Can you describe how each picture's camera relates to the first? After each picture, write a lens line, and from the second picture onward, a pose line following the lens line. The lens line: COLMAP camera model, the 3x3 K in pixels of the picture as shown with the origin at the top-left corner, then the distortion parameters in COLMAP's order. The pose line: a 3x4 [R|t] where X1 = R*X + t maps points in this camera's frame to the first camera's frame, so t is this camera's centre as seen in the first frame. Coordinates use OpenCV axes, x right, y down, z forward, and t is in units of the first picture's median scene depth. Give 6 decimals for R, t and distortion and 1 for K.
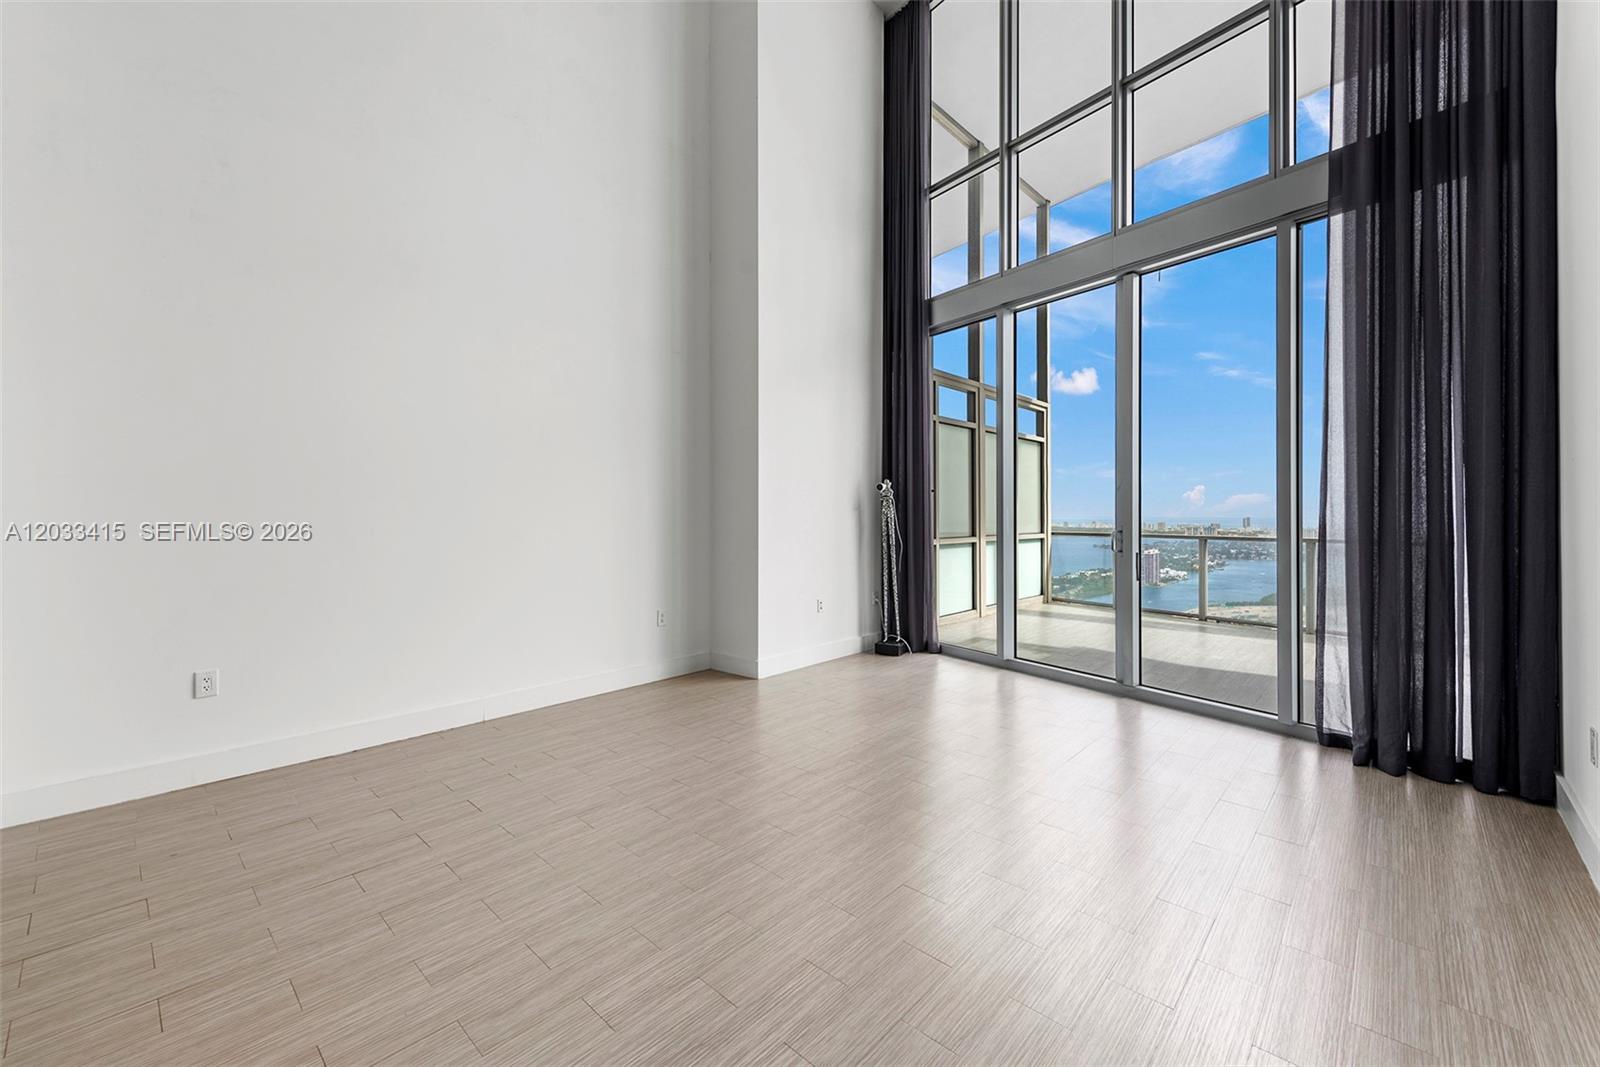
lens RADIAL K [[653.2, 0, 793.0], [0, 653.2, 516.3], [0, 0, 1]] dist [0.004051, 0.000072]
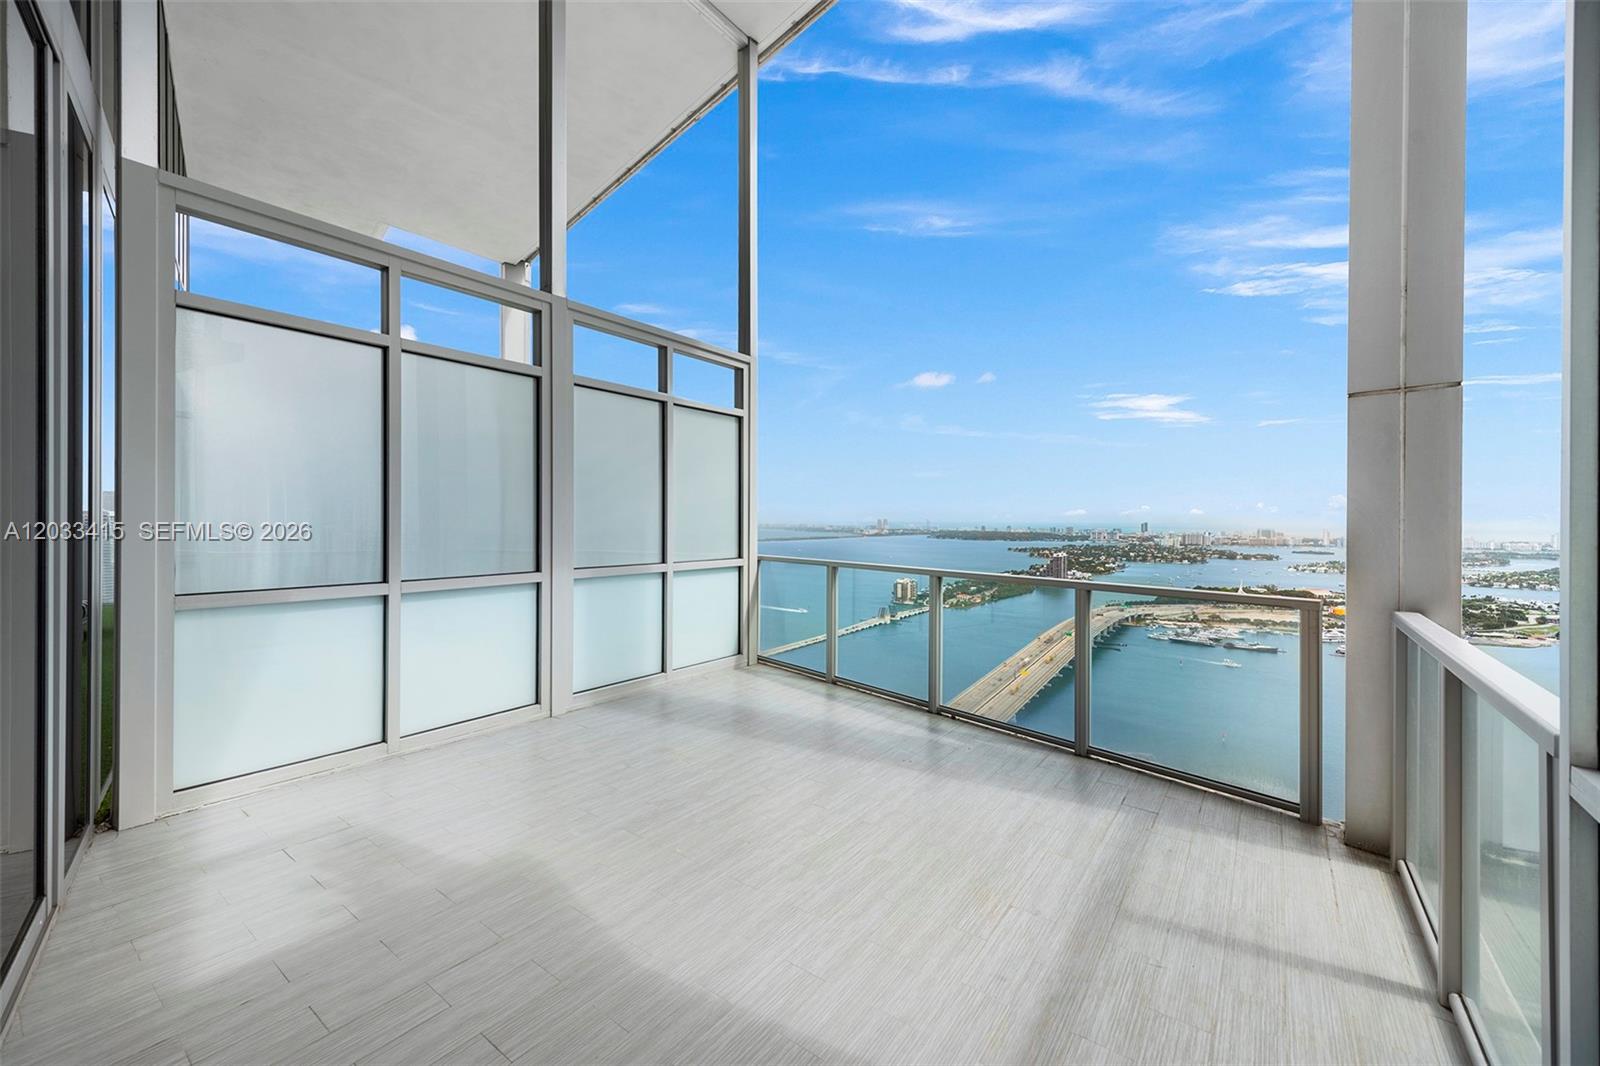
lens RADIAL K [[642.3, 0, 799.4], [0, 642.3, 515.8], [0, 0, 1]] dist [0.013664, -0.004191]
pose [[0.993664, 0.004928, 0.112286, 0.367759], [-0.004255, 0.999972, -0.006229, -0.012036], [-0.112313, 0.005712, 0.993656, 0.365514]]
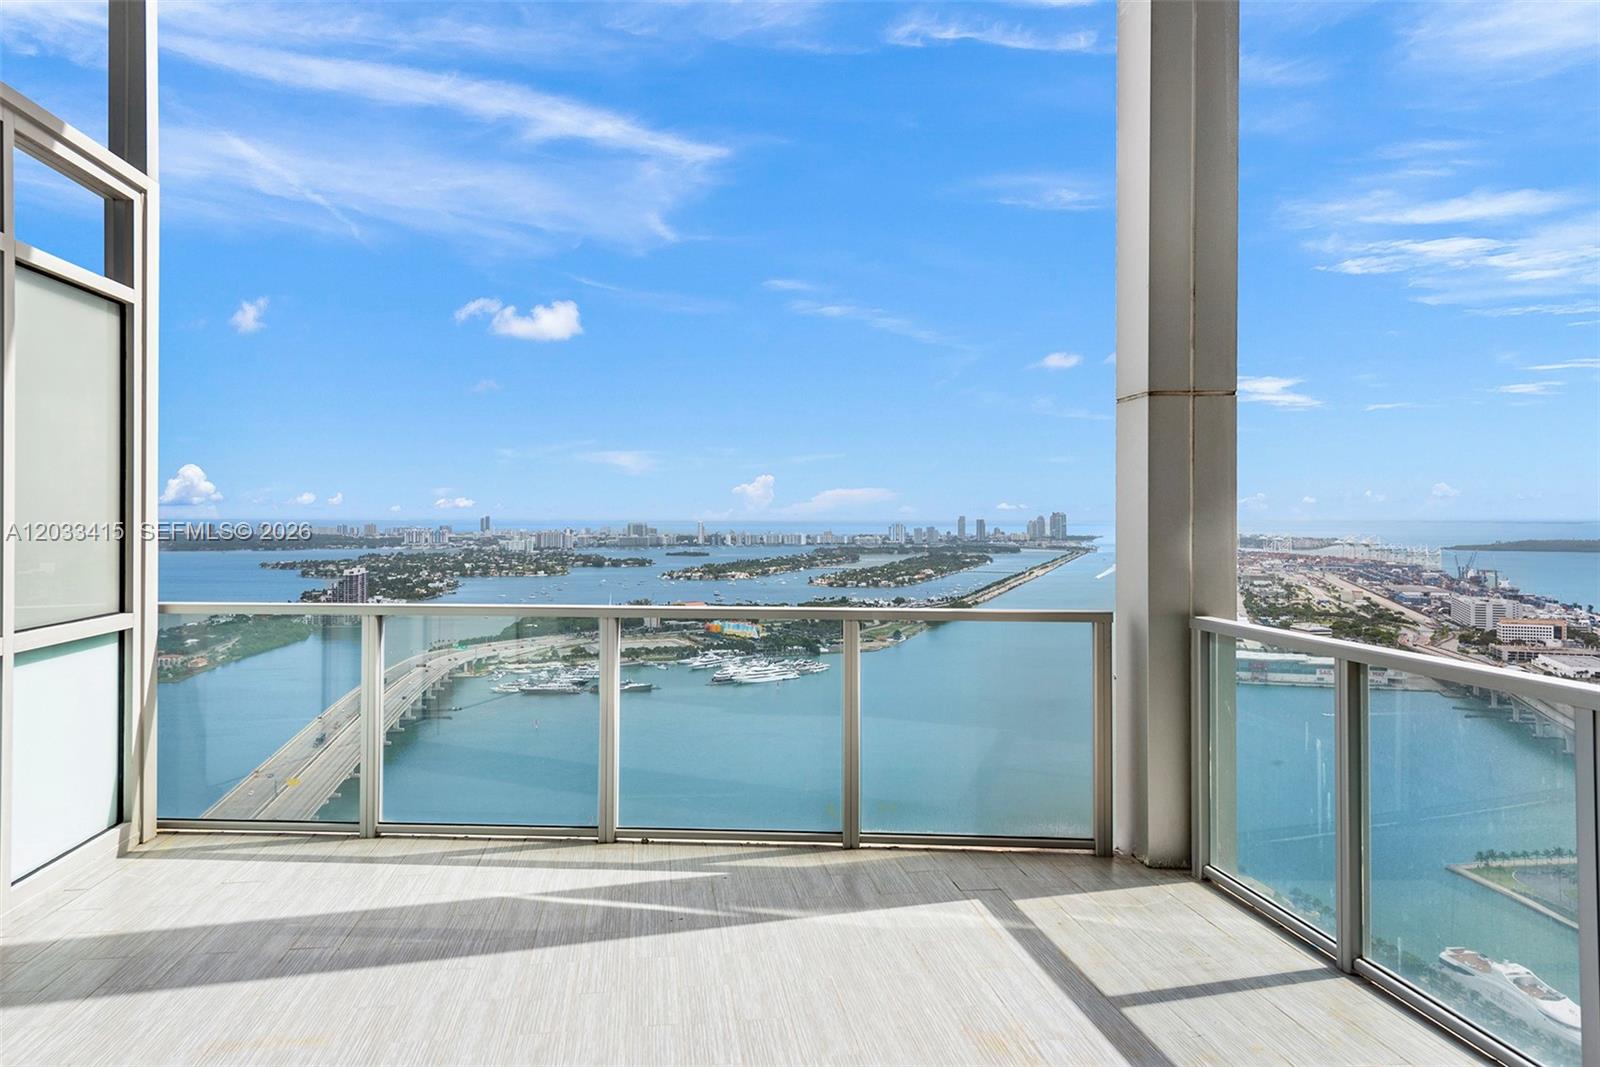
lens RADIAL K [[1074.4, 0, 802.5], [0, 1074.4, 493.6], [0, 0, 1]] dist [0.034801, -0.035729]
pose [[0.625220, 0.013765, 0.780327, 0.190726], [0.001139, 0.999827, -0.018549, -0.017911], [-0.780448, 0.012486, 0.625096, 0.454831]]
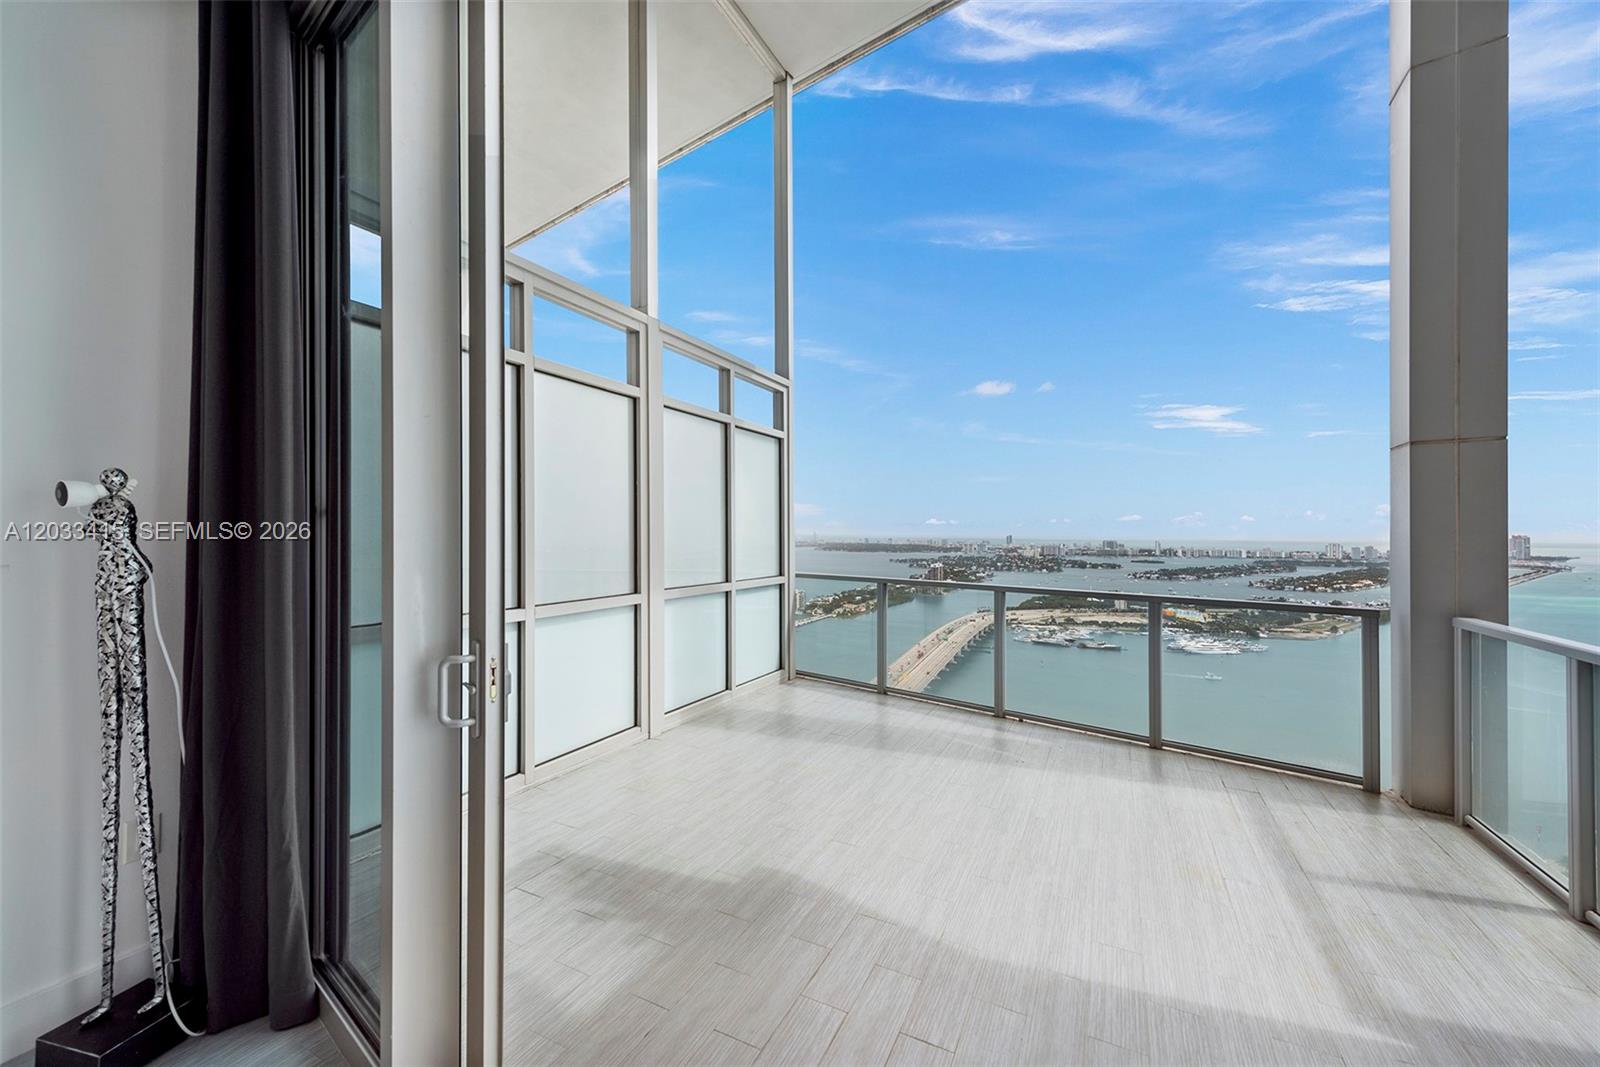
lens RADIAL K [[632.5, 0, 794.0], [0, 632.5, 524.4], [0, 0, 1]] dist [0.019602, -0.006469]
pose [[0.961142, 0.008114, 0.275934, 0.216105], [-0.004569, 0.999899, -0.013485, -0.017478], [-0.276016, 0.011701, 0.961082, 0.379825]]
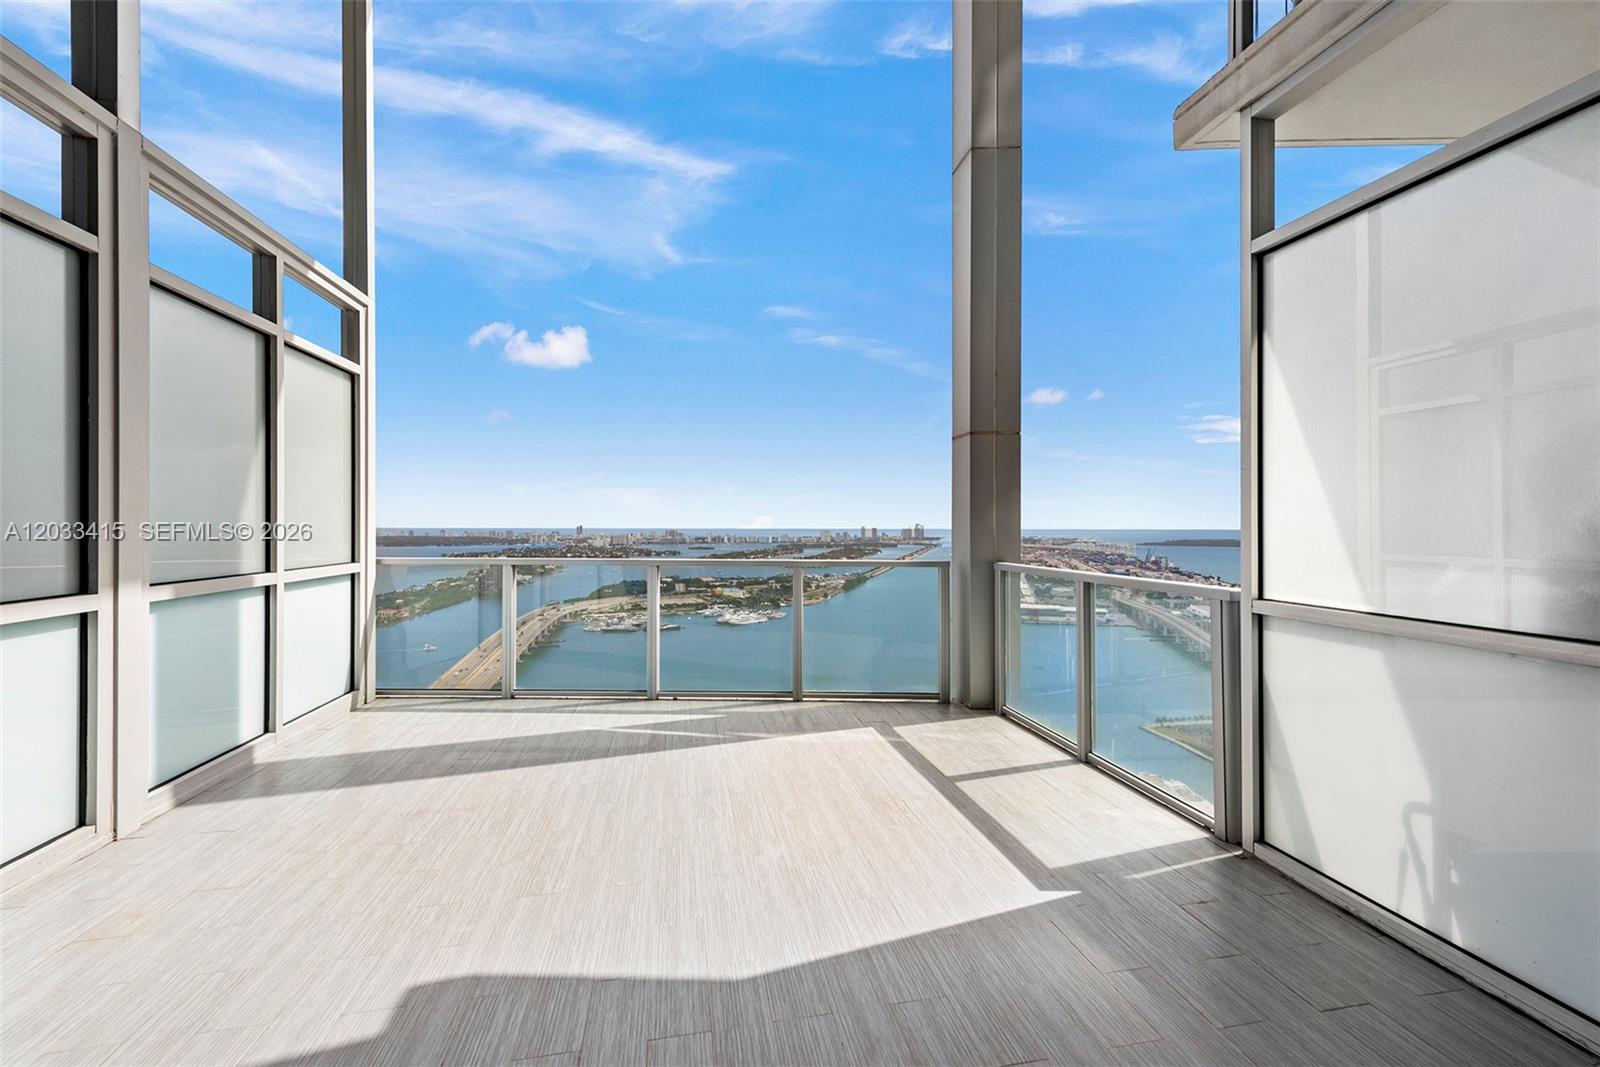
lens RADIAL K [[634.3, 0, 800.0], [0, 634.3, 515.6], [0, 0, 1]] dist [0.015250, -0.005449]
pose [[0.587617, 0.011010, 0.809064, 0.192665], [0.000535, 0.999902, -0.013996, -0.001985], [-0.809139, 0.008657, 0.587554, 0.455780]]
